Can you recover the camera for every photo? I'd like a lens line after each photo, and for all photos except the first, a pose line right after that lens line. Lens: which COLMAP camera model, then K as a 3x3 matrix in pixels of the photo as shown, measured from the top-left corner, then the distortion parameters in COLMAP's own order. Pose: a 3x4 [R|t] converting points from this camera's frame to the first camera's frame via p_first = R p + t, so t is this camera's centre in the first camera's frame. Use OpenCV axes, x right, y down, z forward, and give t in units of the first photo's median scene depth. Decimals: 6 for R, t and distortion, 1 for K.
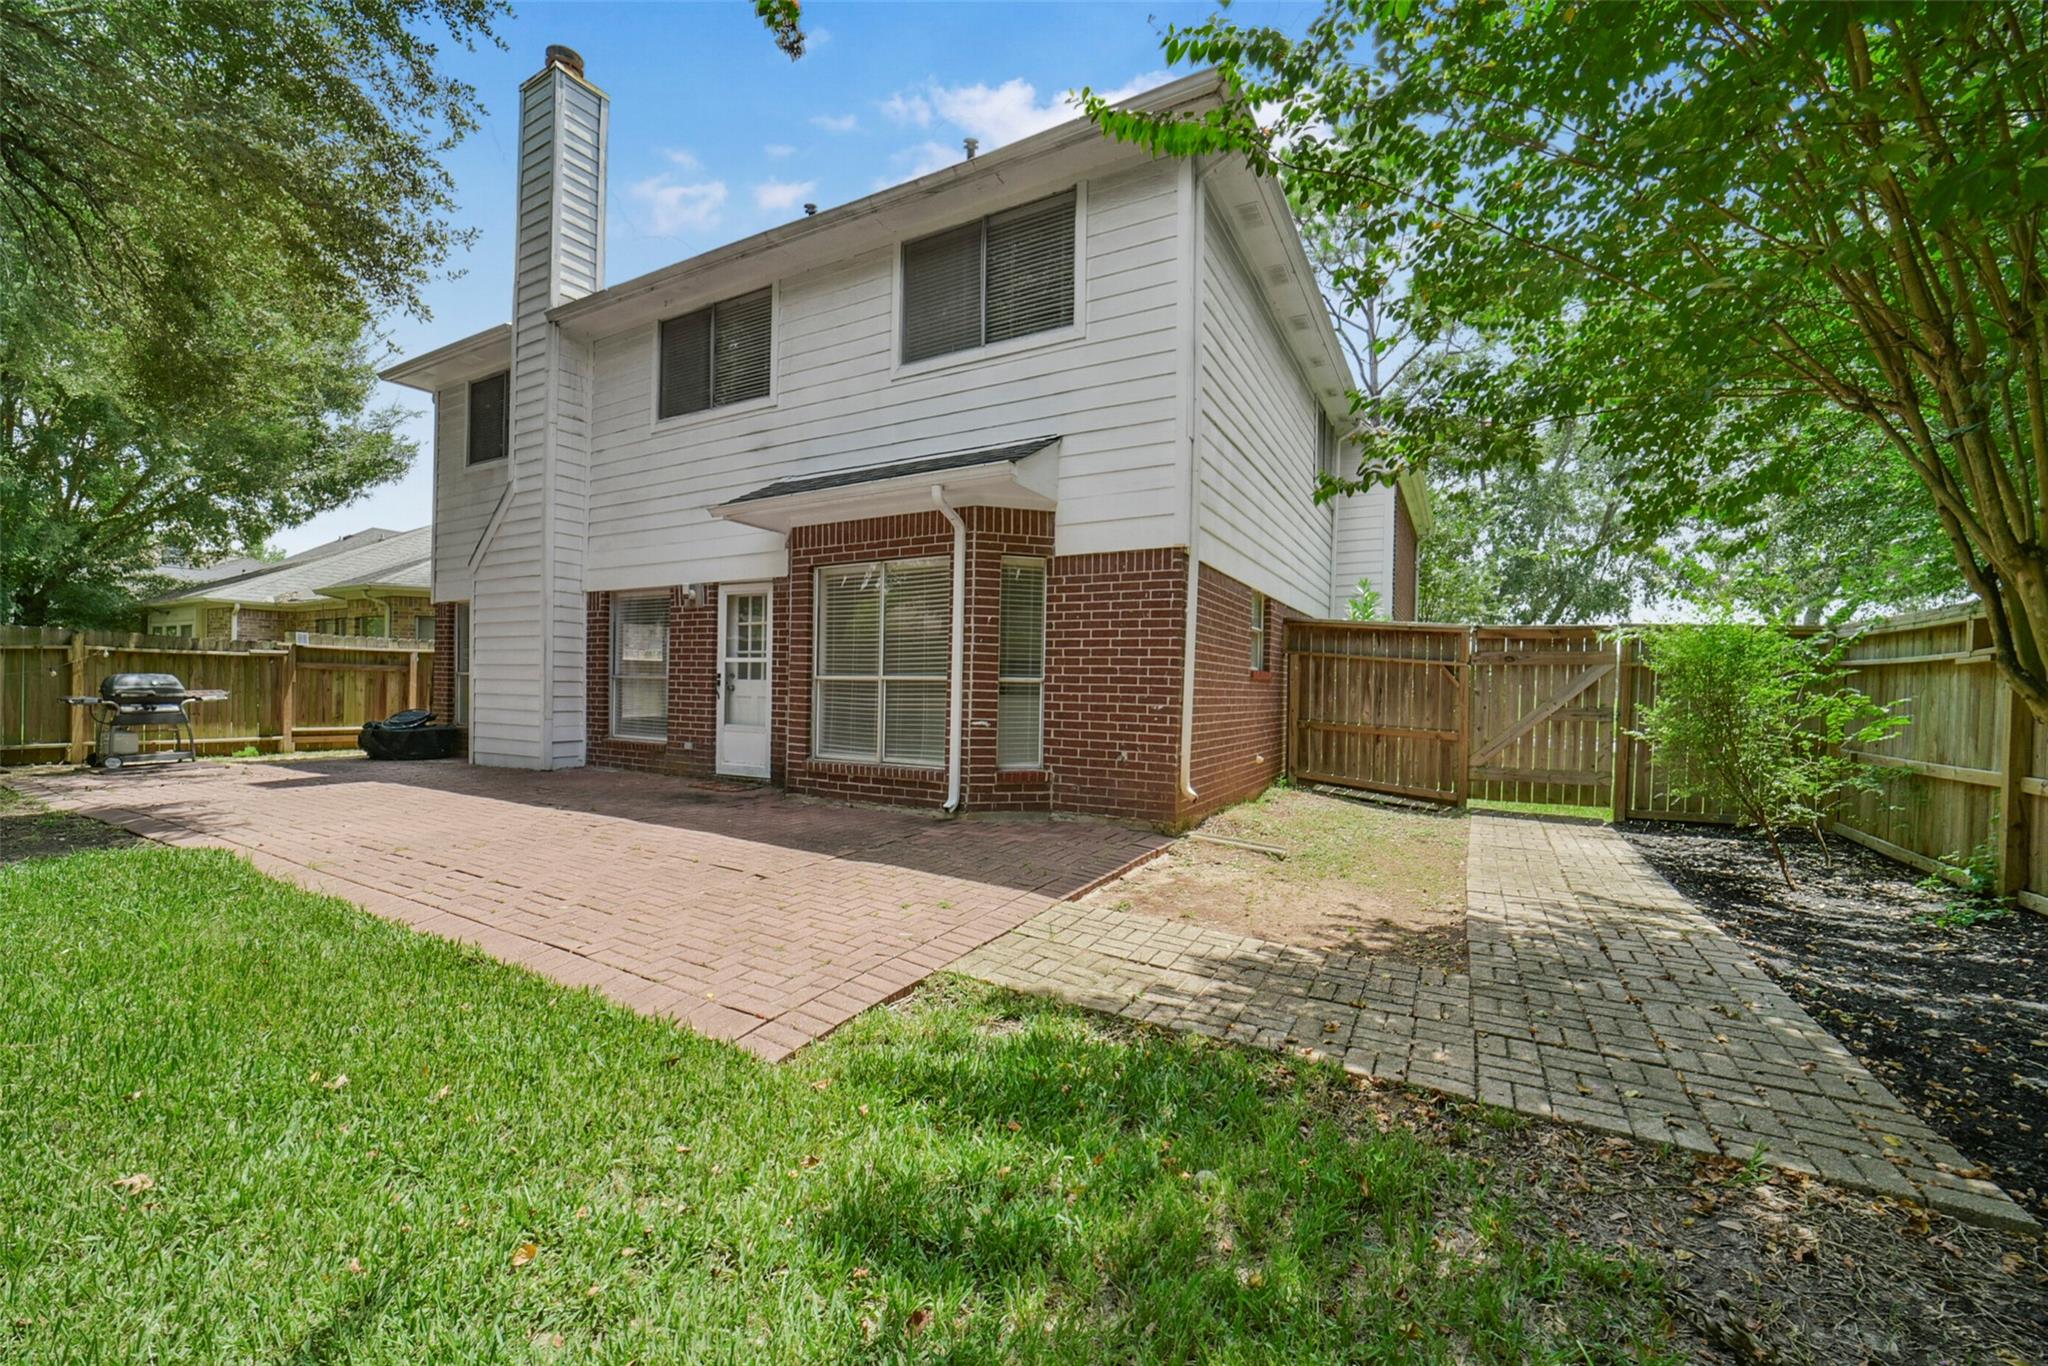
lens RADIAL K [[822.8, 0, 1017.6], [0, 822.8, 682.0], [0, 0, 1]] dist [-0.031056, 0.007462]
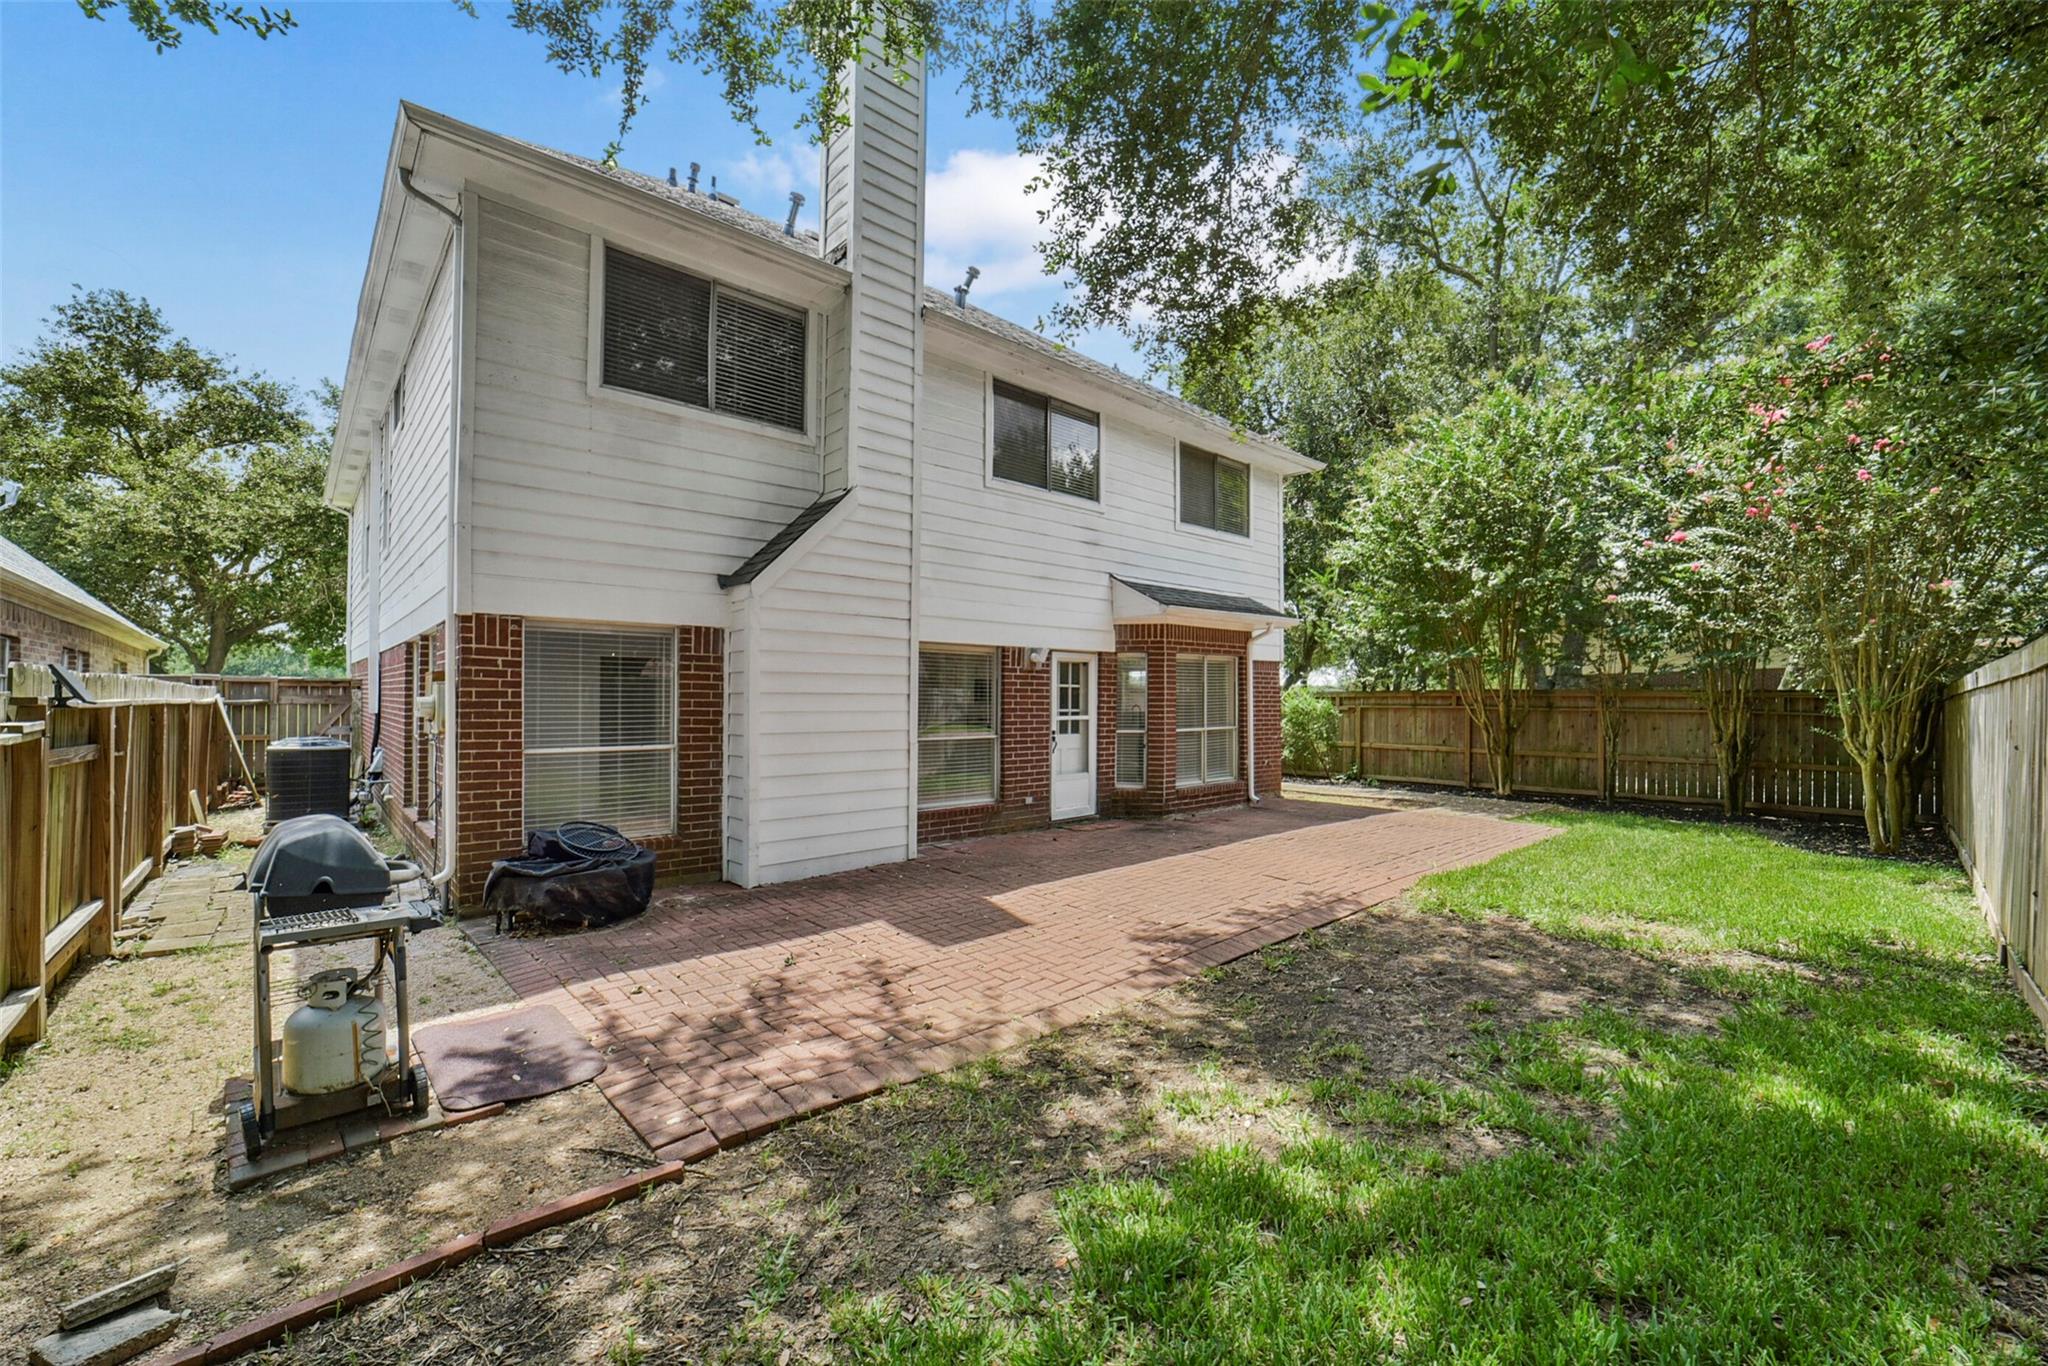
lens RADIAL K [[822.8, 0, 1022.6], [0, 822.8, 690.1], [0, 0, 1]] dist [-0.031056, 0.007462]
pose [[0.320782, -0.006841, 0.947128, -1.461555], [-0.001113, 0.999971, 0.007600, -0.074997], [-0.947152, -0.003492, 0.320765, 0.692346]]
